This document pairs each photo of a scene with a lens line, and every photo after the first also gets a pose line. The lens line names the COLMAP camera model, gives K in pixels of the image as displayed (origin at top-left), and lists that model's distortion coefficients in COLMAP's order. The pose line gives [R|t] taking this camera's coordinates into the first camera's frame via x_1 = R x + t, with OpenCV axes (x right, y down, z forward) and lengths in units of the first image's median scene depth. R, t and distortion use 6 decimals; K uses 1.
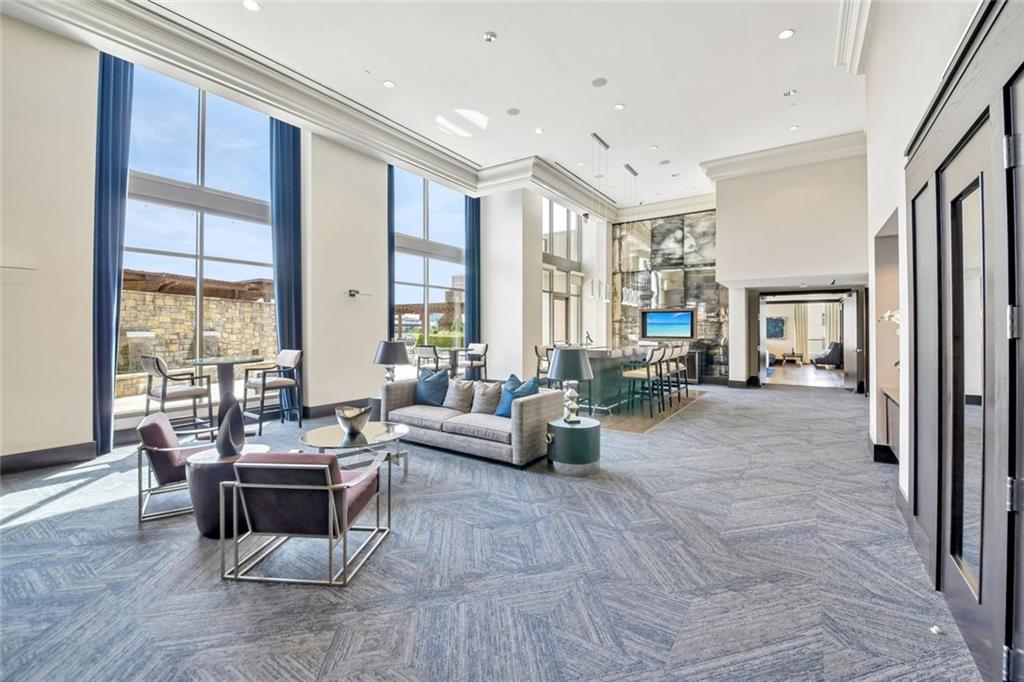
lens RADIAL K [[434.5, 0, 515.6], [0, 434.5, 328.6], [0, 0, 1]] dist [-0.007841, -0.000630]
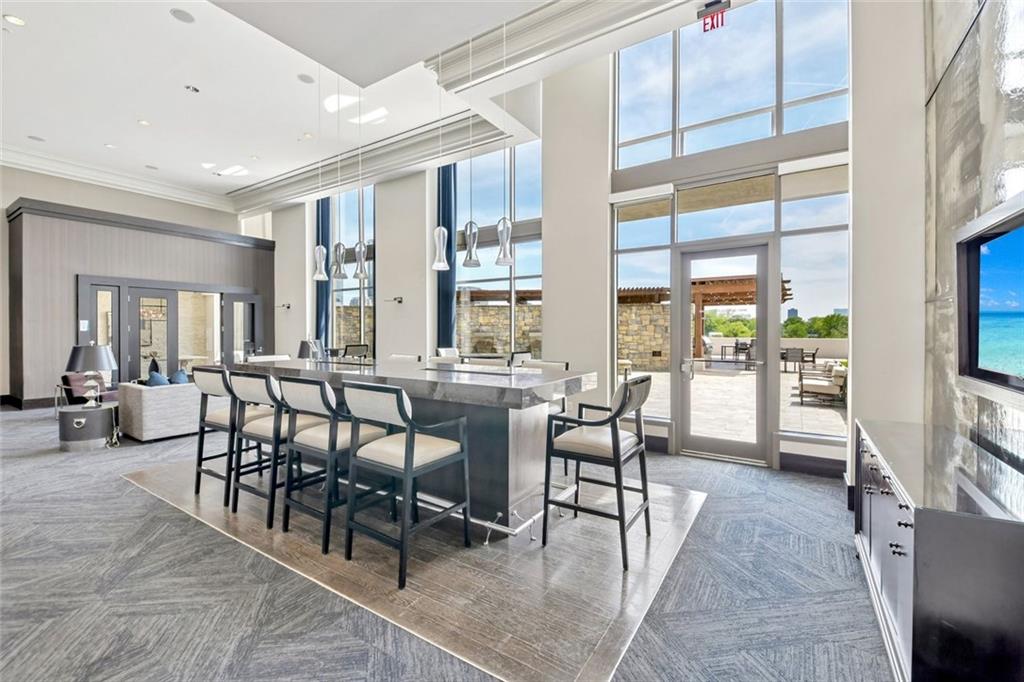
lens RADIAL K [[434.5, 0, 515.6], [0, 434.5, 328.6], [0, 0, 1]] dist [-0.007841, -0.000630]
pose [[0.025497, -0.026184, -0.999332, 0.555559], [-0.004430, 0.999644, -0.026305, 0.032176], [0.999665, 0.005098, 0.025372, 0.863192]]
